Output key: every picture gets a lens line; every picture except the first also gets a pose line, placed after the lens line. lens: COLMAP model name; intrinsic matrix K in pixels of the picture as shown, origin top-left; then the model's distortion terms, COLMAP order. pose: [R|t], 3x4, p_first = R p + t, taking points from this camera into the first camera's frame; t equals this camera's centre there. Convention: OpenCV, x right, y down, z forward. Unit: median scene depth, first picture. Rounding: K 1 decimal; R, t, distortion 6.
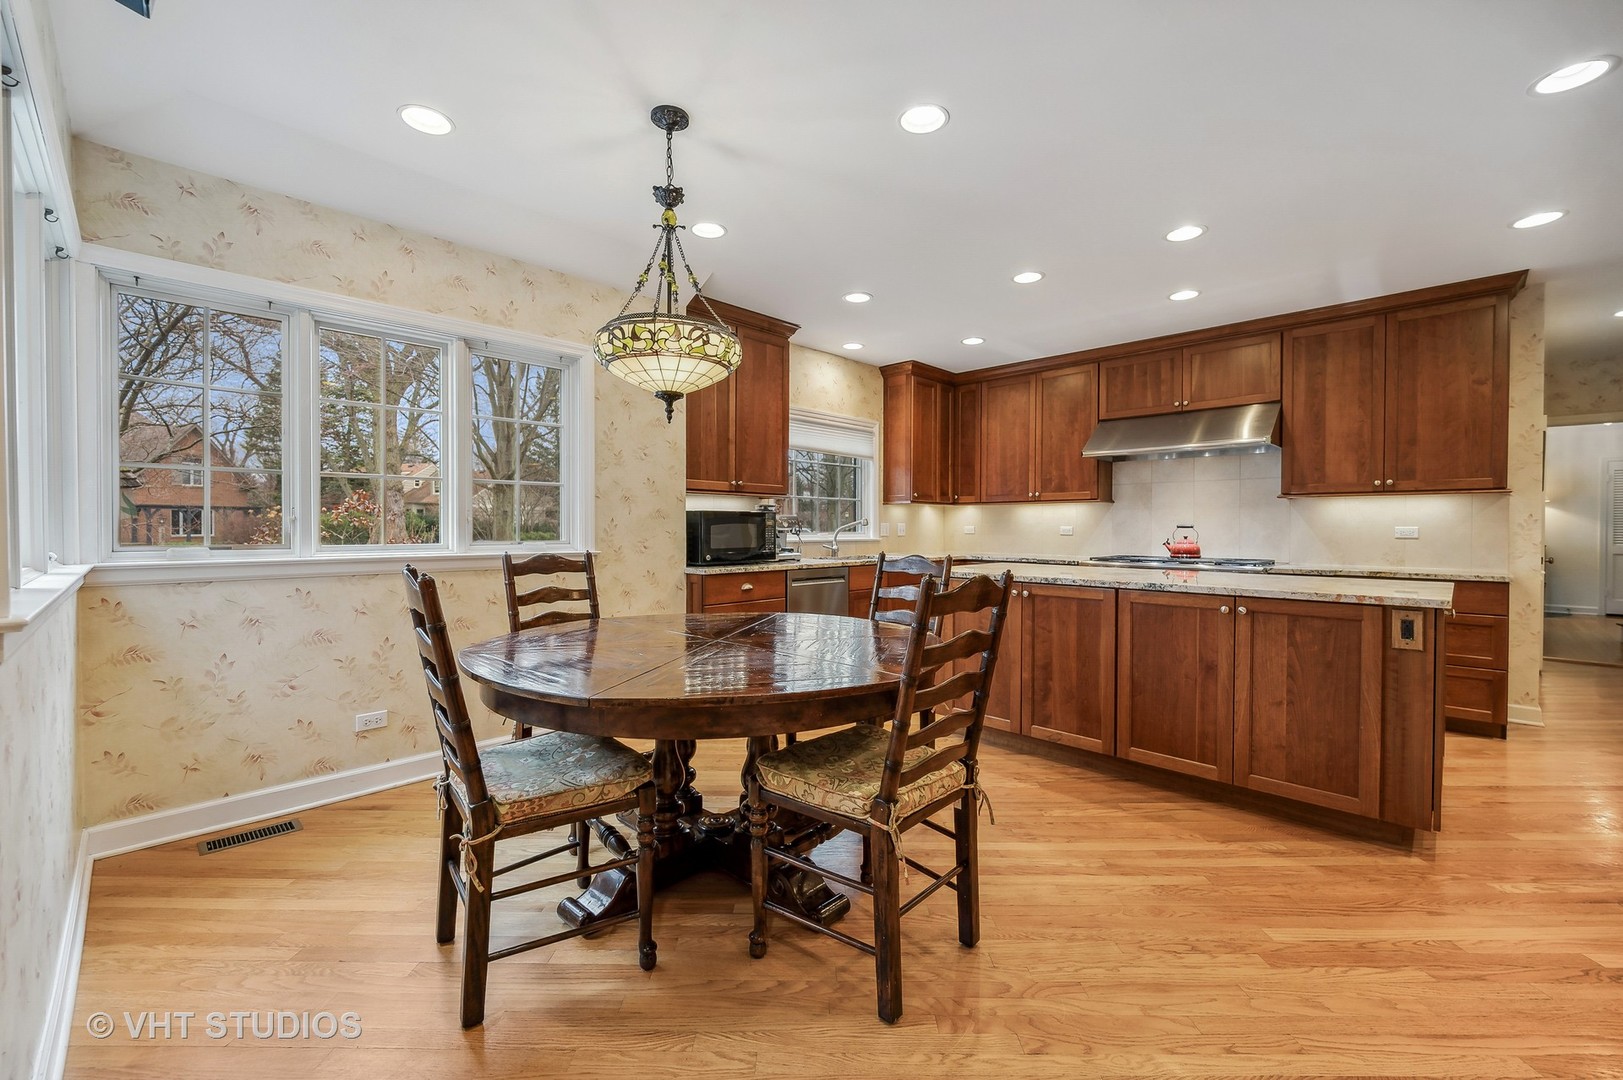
lens RADIAL K [[662.3, 0, 810.4], [0, 662.3, 534.9], [0, 0, 1]] dist [-0.000039, -0.000267]
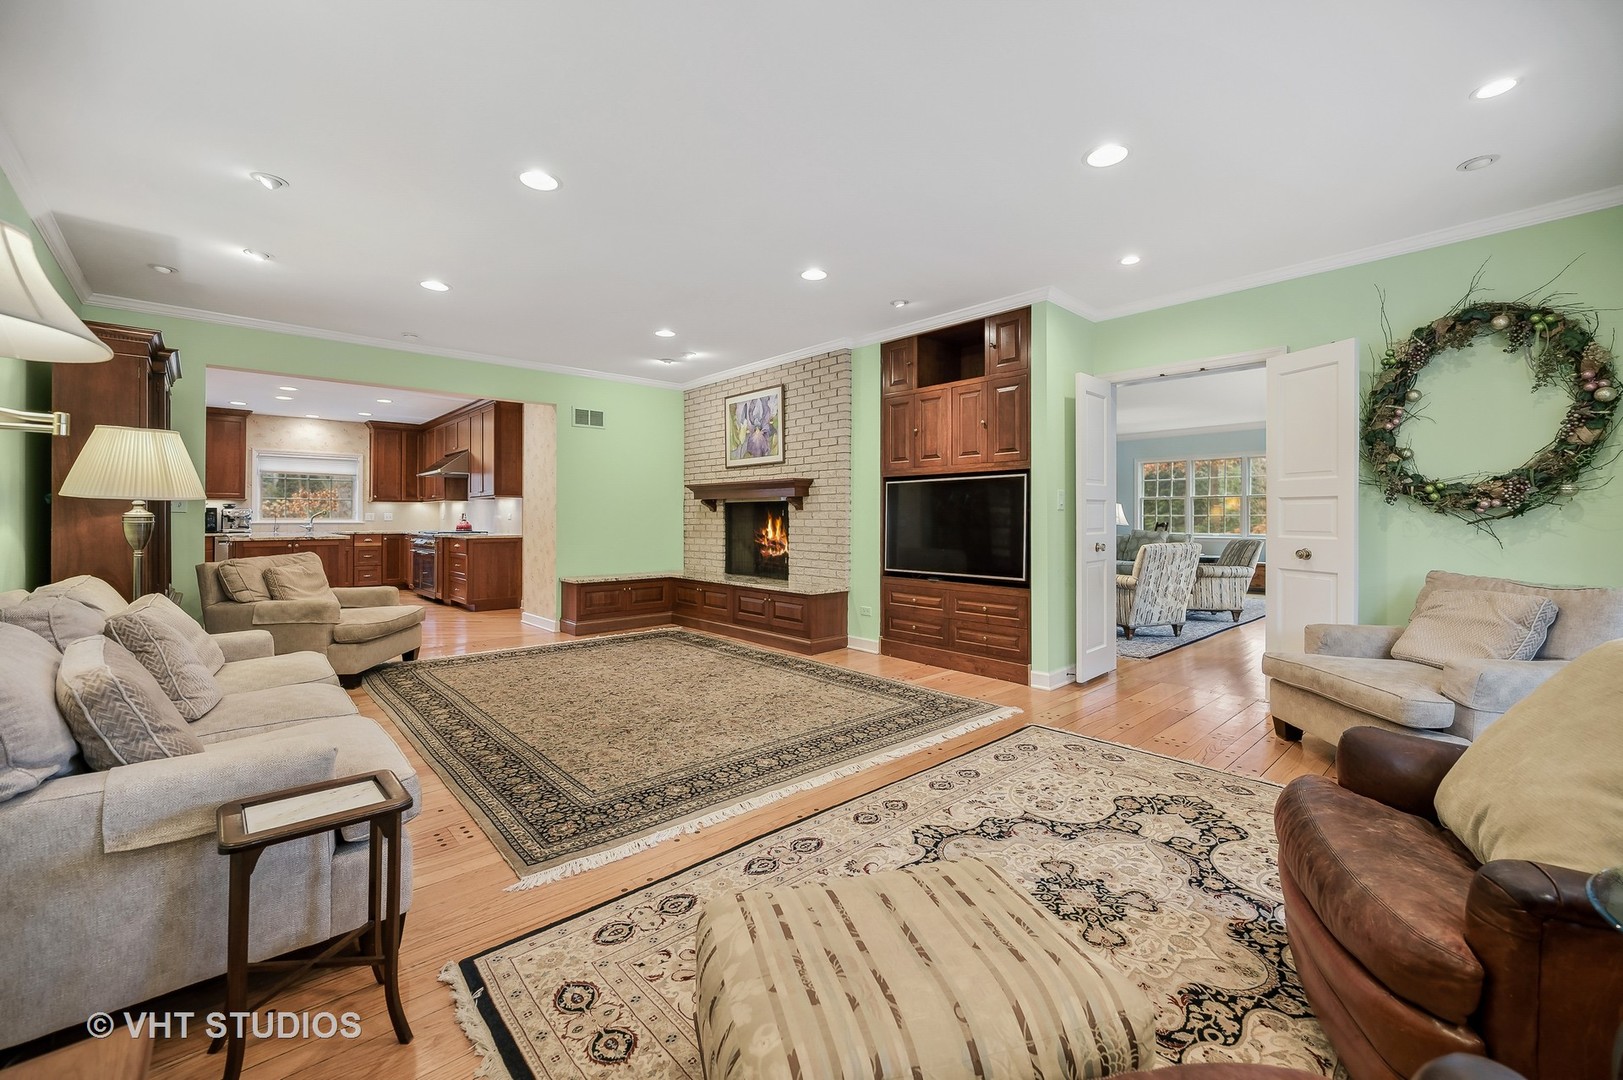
lens RADIAL K [[657.1, 0, 816.7], [0, 657.1, 509.5], [0, 0, 1]] dist [0.001329, 0.000012]
pose [[0.998827, -0.003591, -0.048278, 2.030613], [0.002398, 0.999691, -0.024736, 0.027366], [0.048352, 0.024591, 0.998528, -0.971119]]
